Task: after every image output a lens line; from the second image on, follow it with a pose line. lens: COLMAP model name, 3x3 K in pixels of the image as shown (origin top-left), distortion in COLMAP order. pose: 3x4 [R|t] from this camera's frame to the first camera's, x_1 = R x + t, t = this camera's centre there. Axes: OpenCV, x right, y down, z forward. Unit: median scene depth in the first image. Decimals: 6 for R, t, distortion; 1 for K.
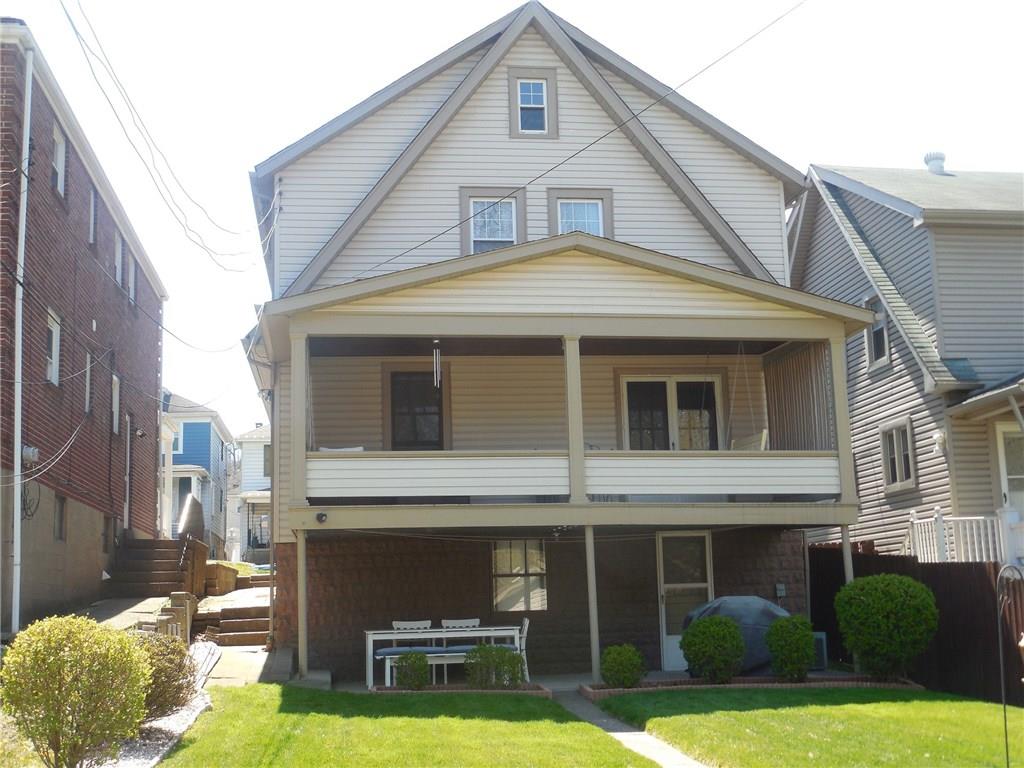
lens RADIAL K [[1303.0, 0, 509.7], [0, 1303.0, 386.7], [0, 0, 1]] dist [0.005842, 0.000000]
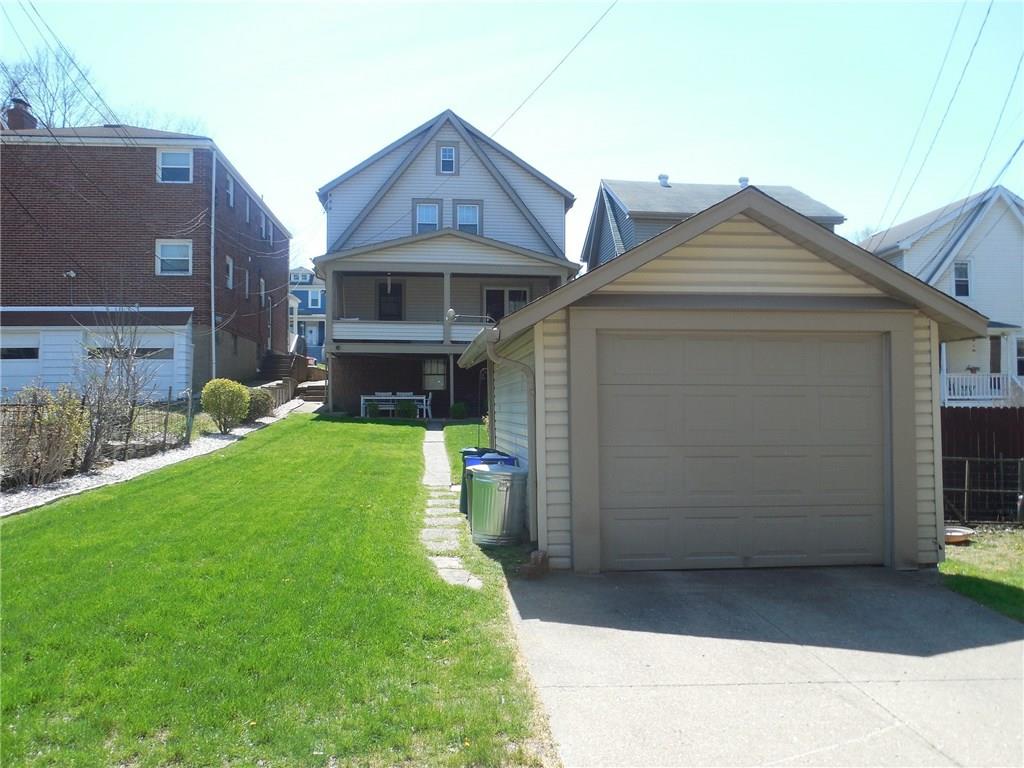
lens RADIAL K [[836.7, 0, 511.3], [0, 836.7, 380.8], [0, 0, 1]] dist [-0.018725, -0.003313]
pose [[0.998627, 0.026962, -0.044917, 0.203726], [-0.020378, 0.989791, 0.141064, -0.052680], [0.048262, -0.139955, 0.988981, -0.433803]]
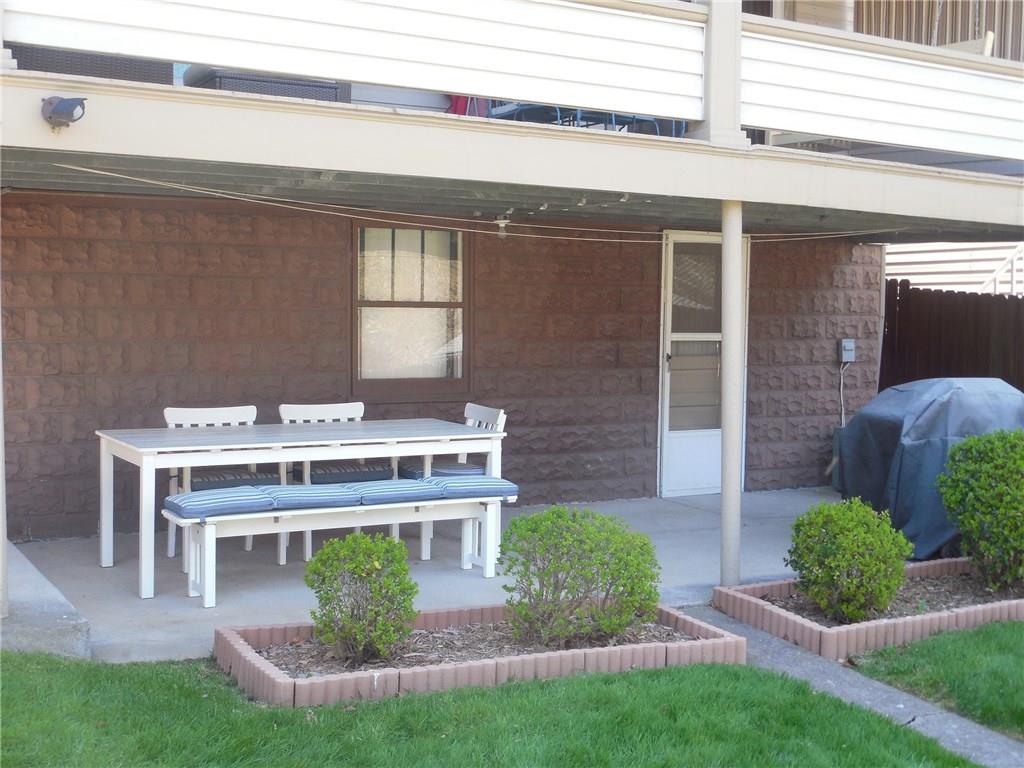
lens RADIAL K [[1303.0, 0, 513.2], [0, 1303.0, 380.1], [0, 0, 1]] dist [0.005842, 0.000000]
pose [[0.925626, 0.021106, 0.377851, -0.132326], [-0.101925, 0.975453, 0.195201, 0.075154], [-0.364456, -0.219196, 0.905055, 0.550582]]
